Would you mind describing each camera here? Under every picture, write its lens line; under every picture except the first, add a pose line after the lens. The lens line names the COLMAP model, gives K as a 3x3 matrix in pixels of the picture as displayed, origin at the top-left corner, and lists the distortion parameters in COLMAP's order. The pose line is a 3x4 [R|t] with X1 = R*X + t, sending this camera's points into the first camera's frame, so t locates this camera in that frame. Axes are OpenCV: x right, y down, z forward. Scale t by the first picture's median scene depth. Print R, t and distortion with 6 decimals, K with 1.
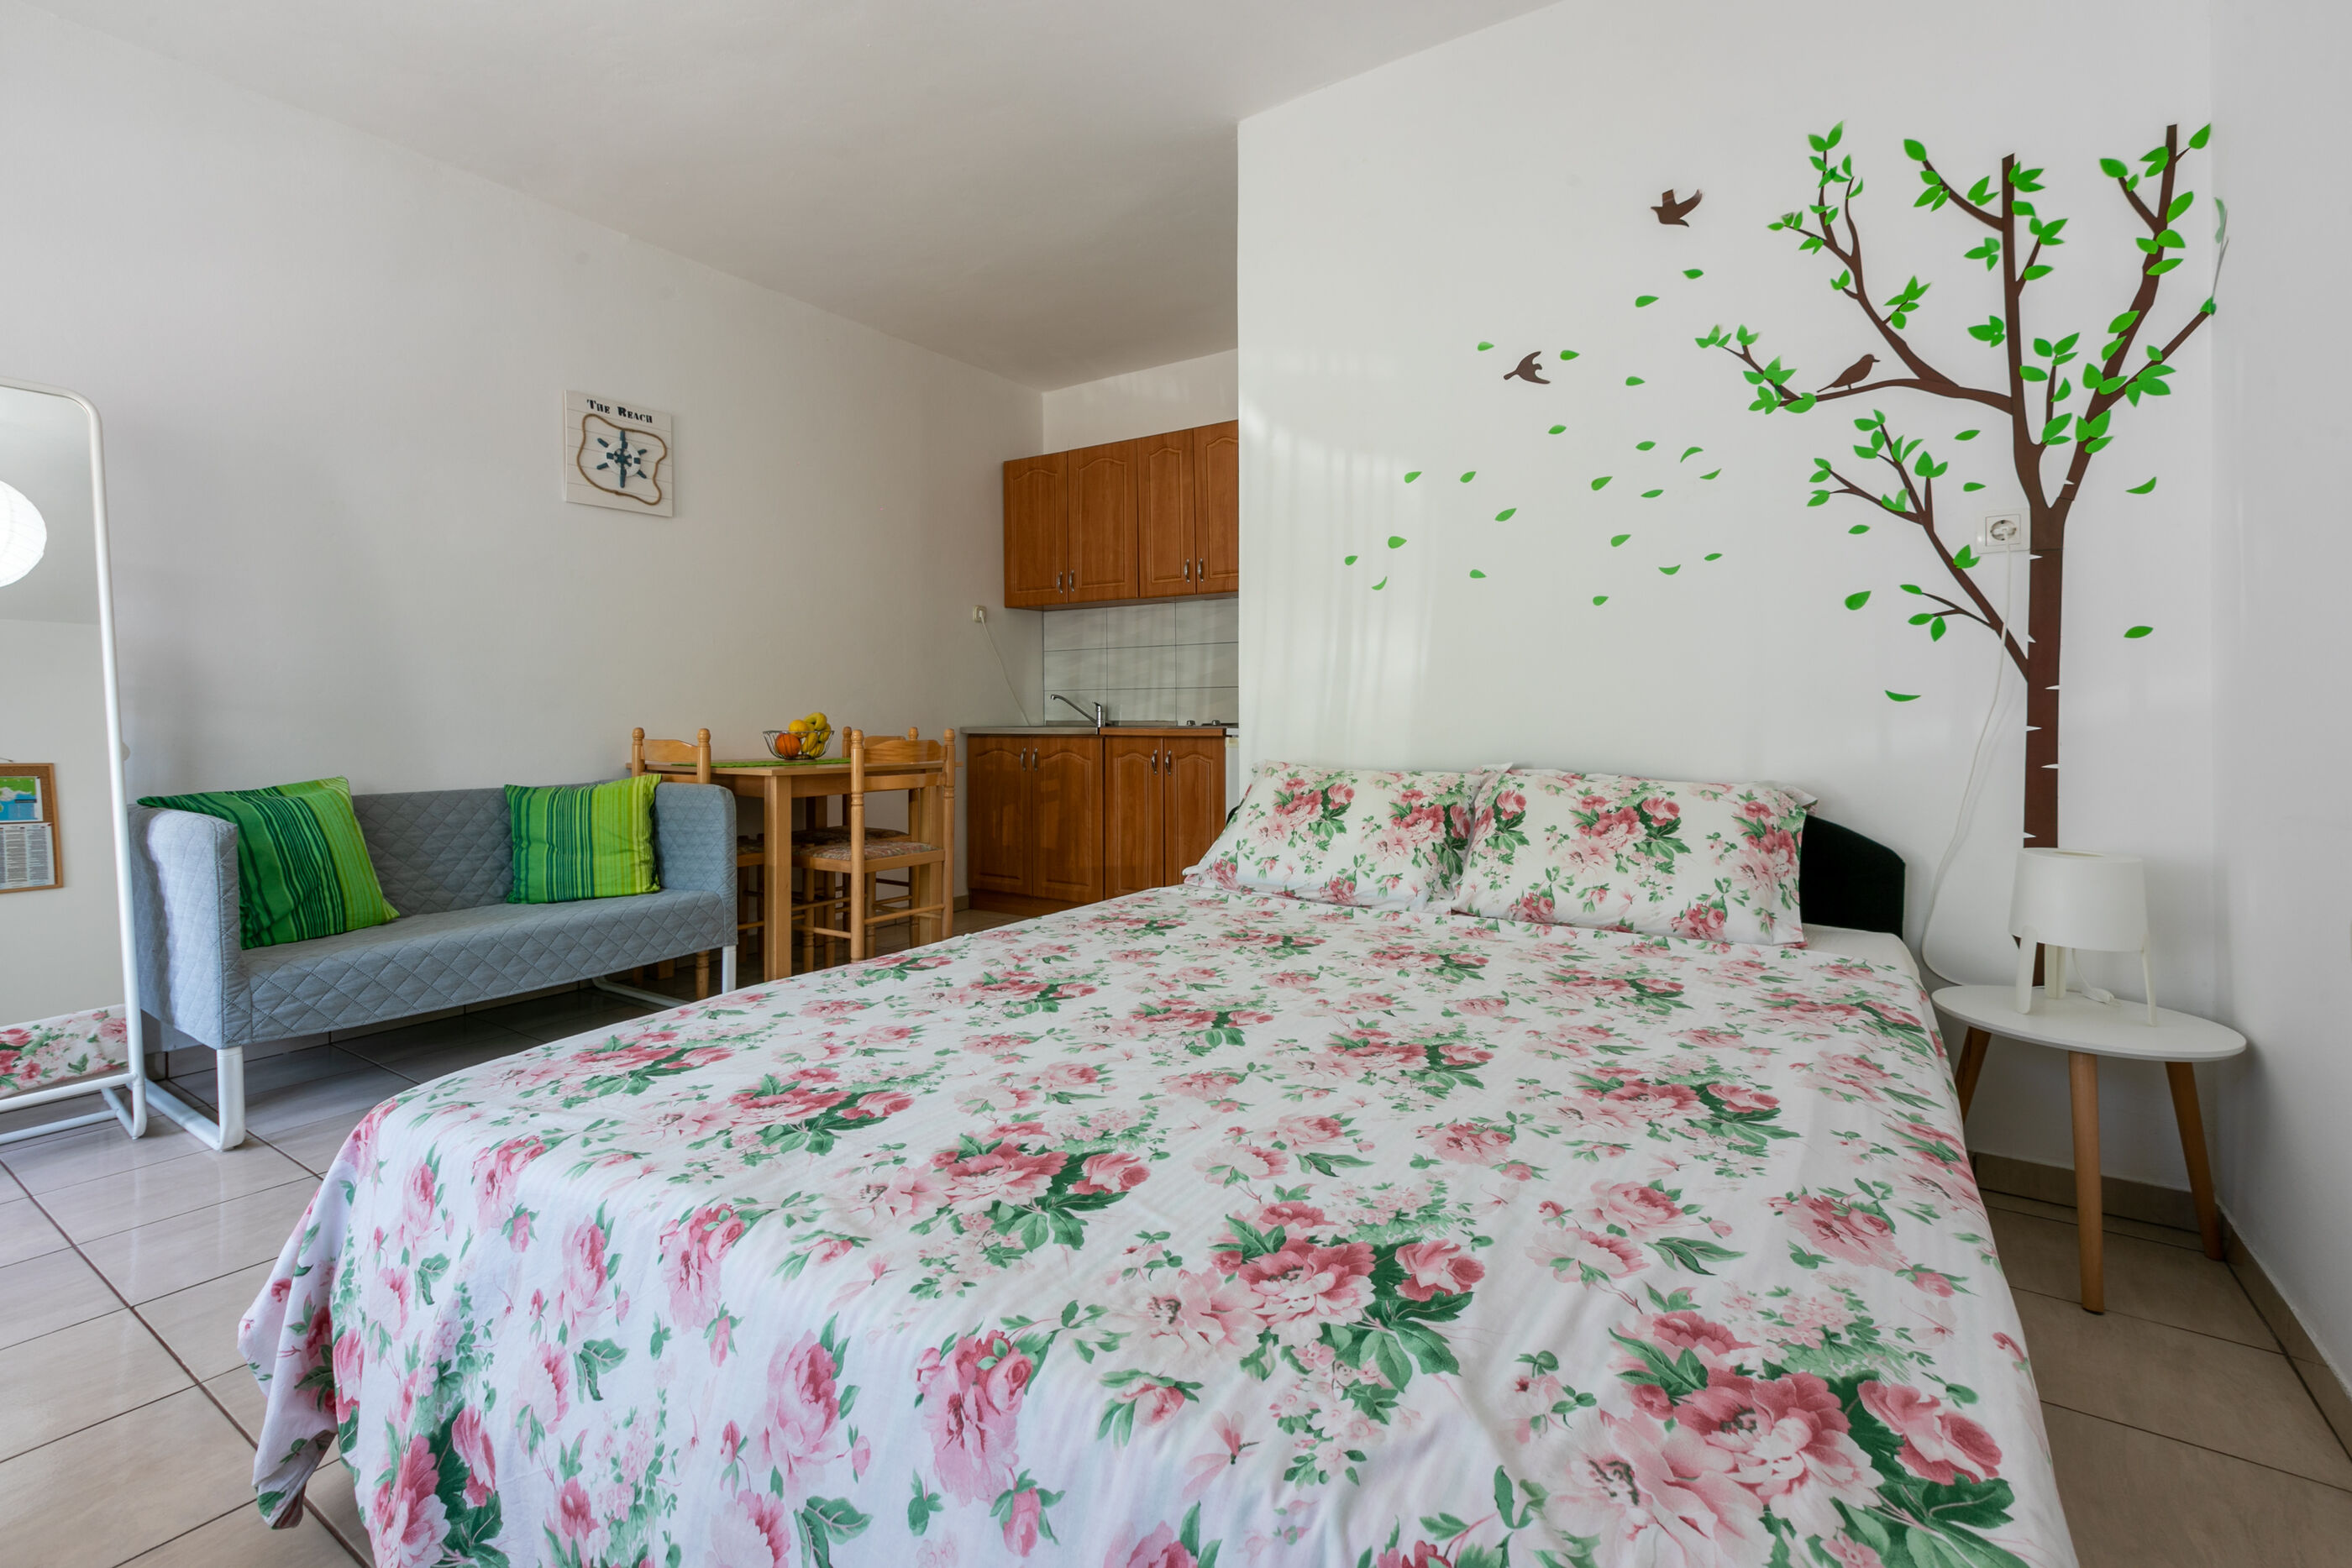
lens RADIAL K [[1054.7, 0, 1162.5], [0, 1054.7, 721.9], [0, 0, 1]] dist [0.002440, 0.000743]
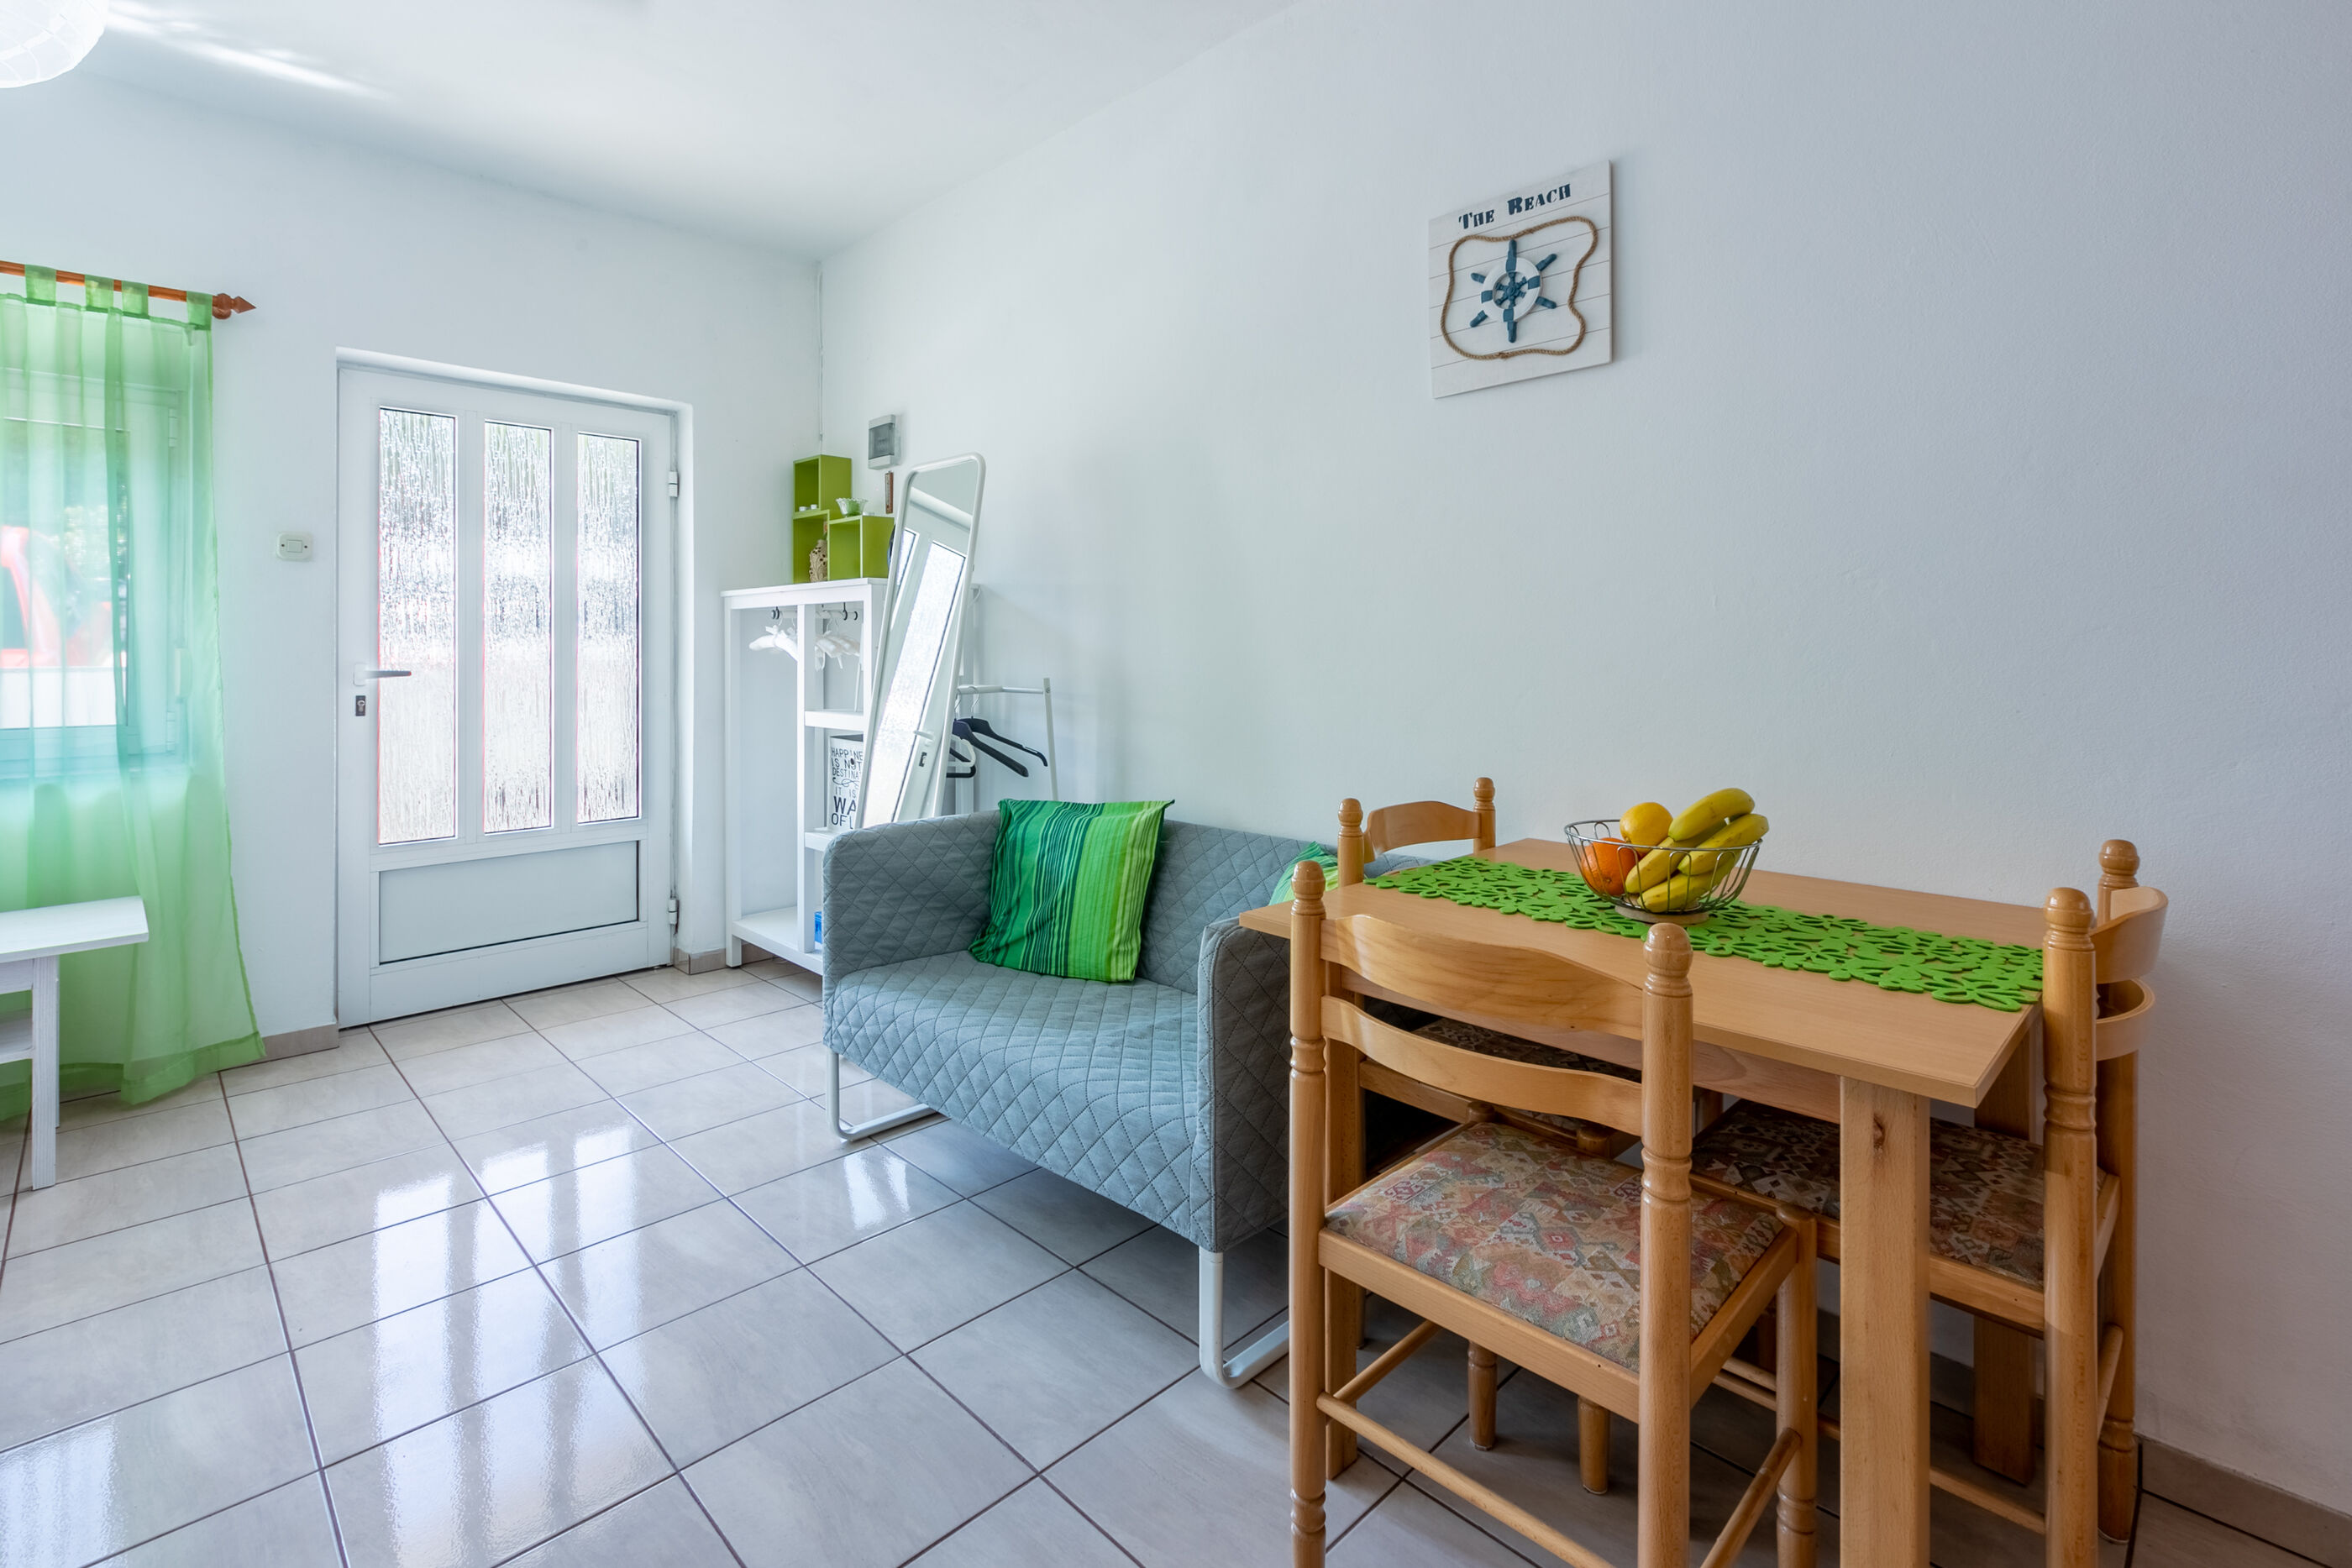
lens RADIAL K [[1064.6, 0, 1144.9], [0, 1064.6, 652.1], [0, 0, 1]] dist [0.002412, 0.000842]
pose [[-0.187473, 0.000378, -0.982270, 0.087439], [-0.007838, 0.999968, 0.001881, -0.068174], [0.982239, 0.008051, -0.187464, 1.064476]]
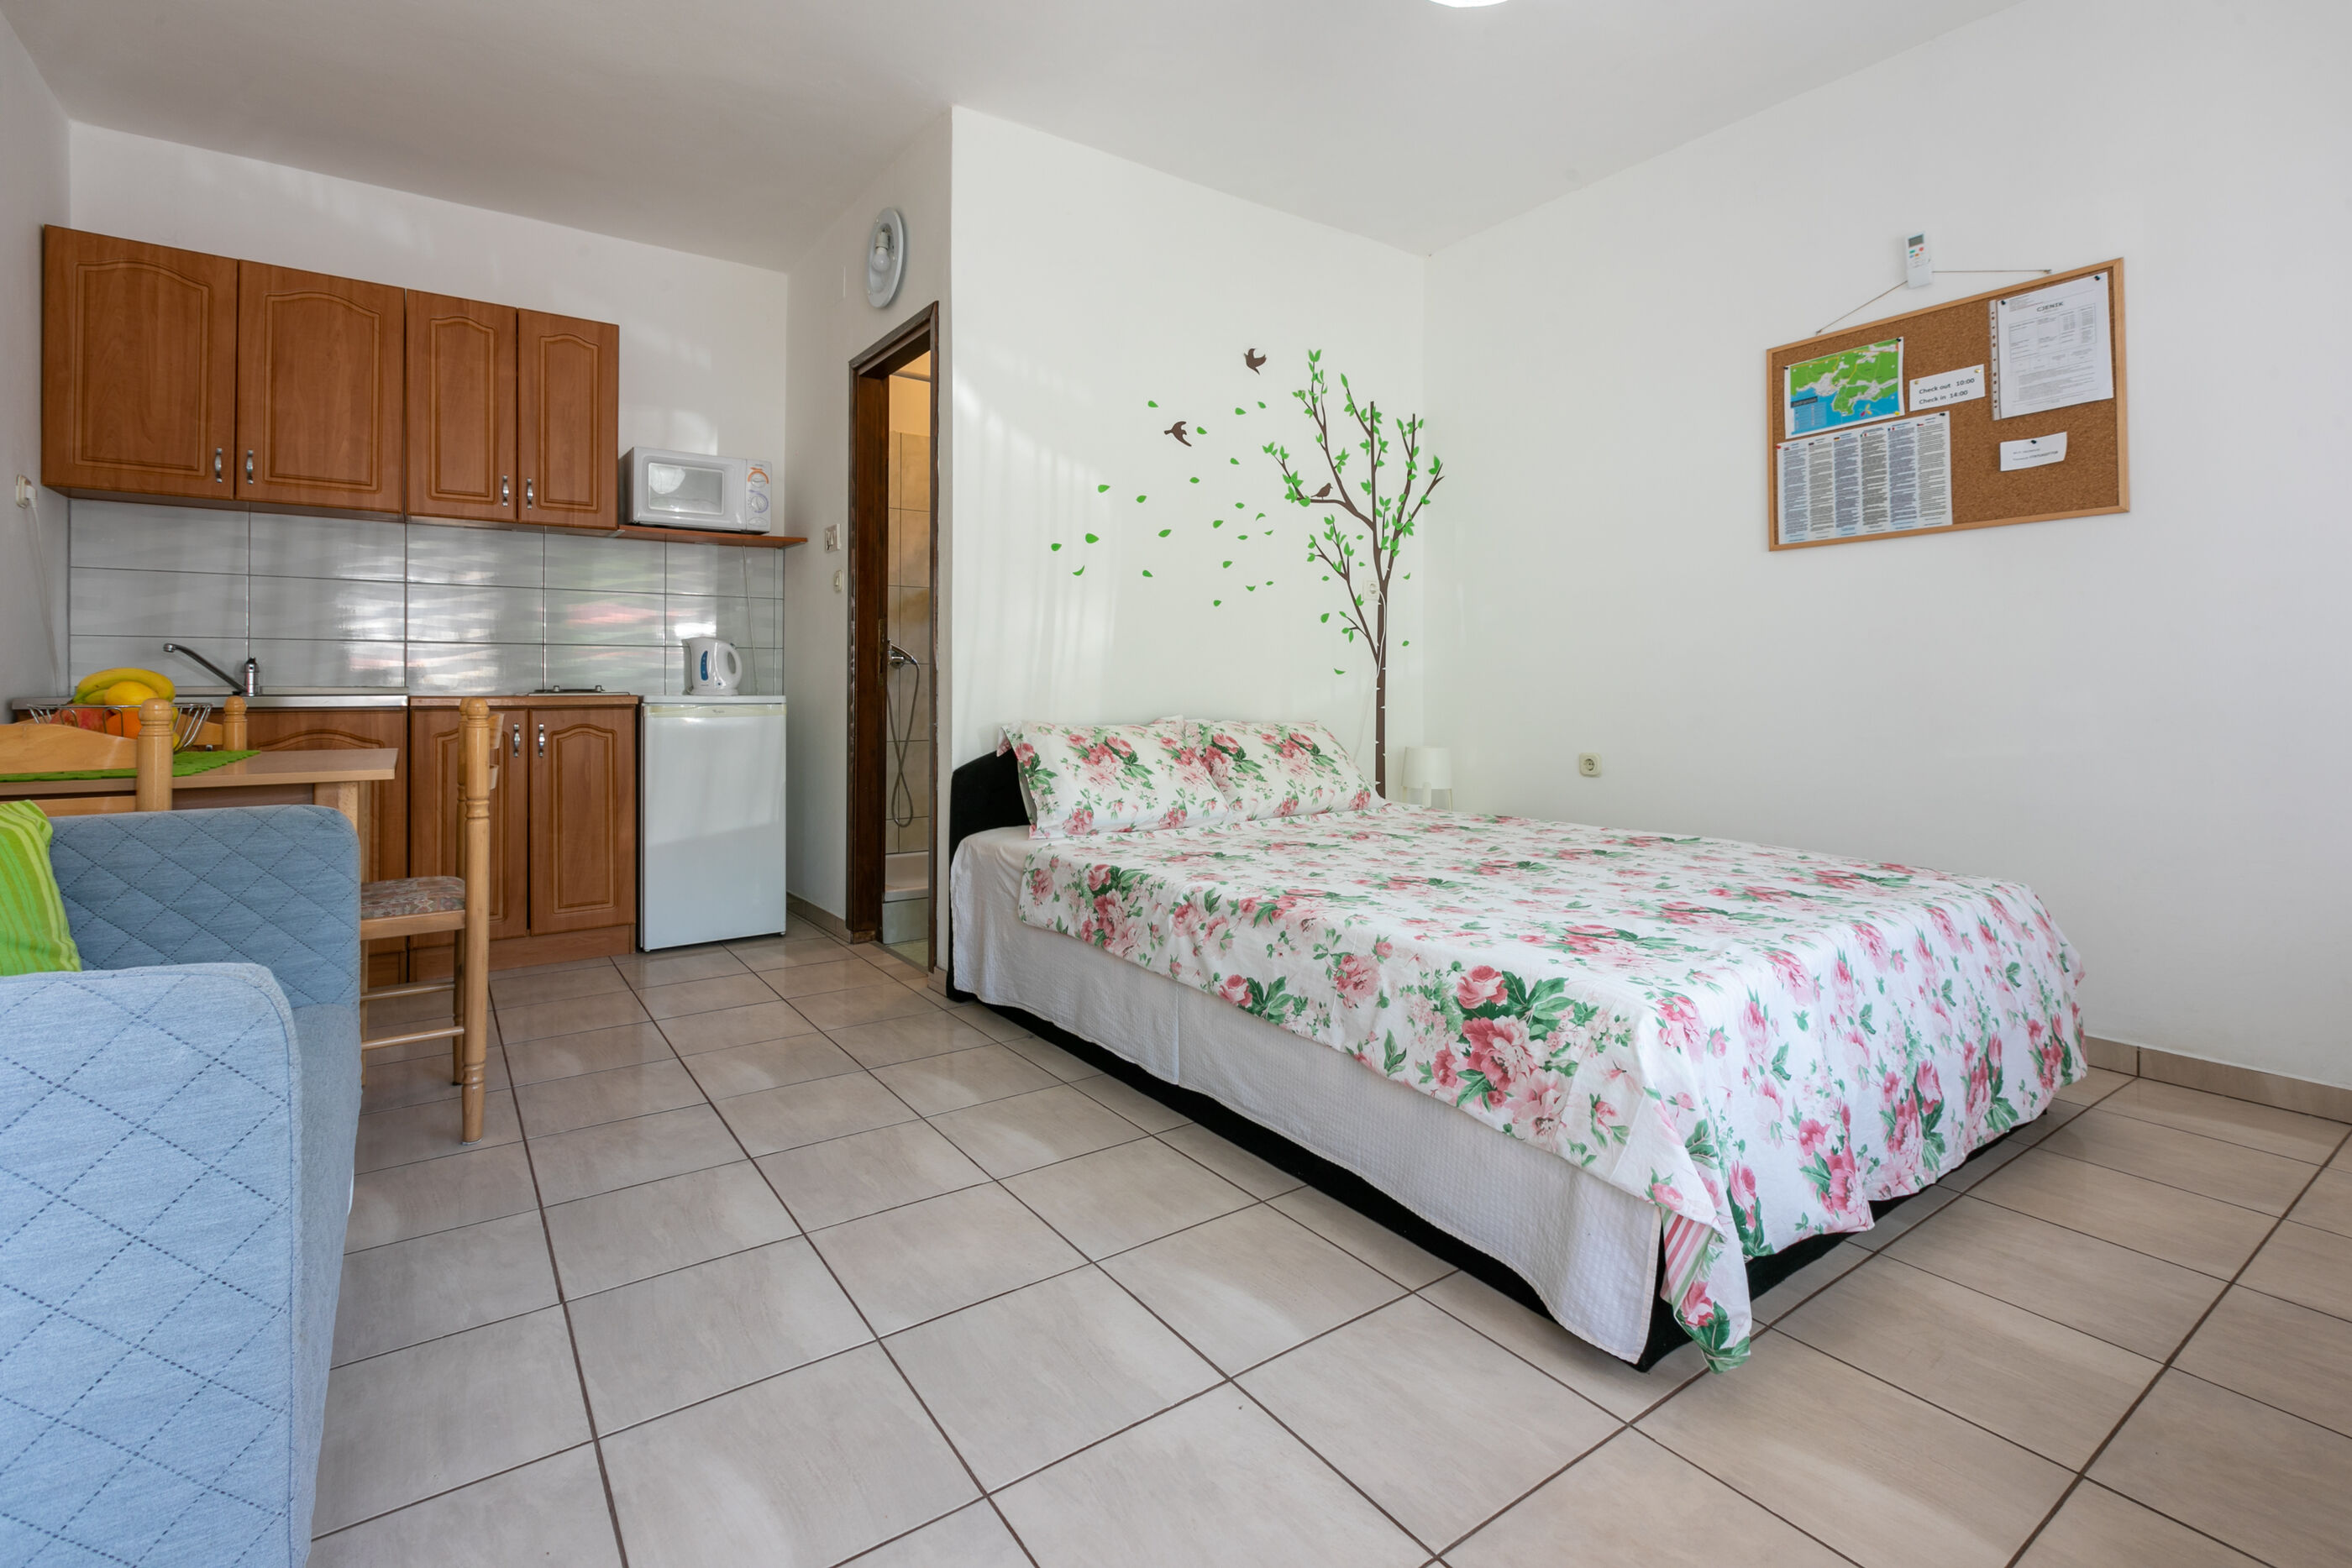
lens RADIAL K [[1082.8, 0, 1131.0], [0, 1082.8, 682.6], [0, 0, 1]] dist [0.001699, 0.000231]
pose [[0.366249, 0.005168, 0.930502, -0.785402], [0.004402, 0.999964, -0.007286, 0.004921], [-0.930506, 0.006765, 0.366213, 0.421554]]
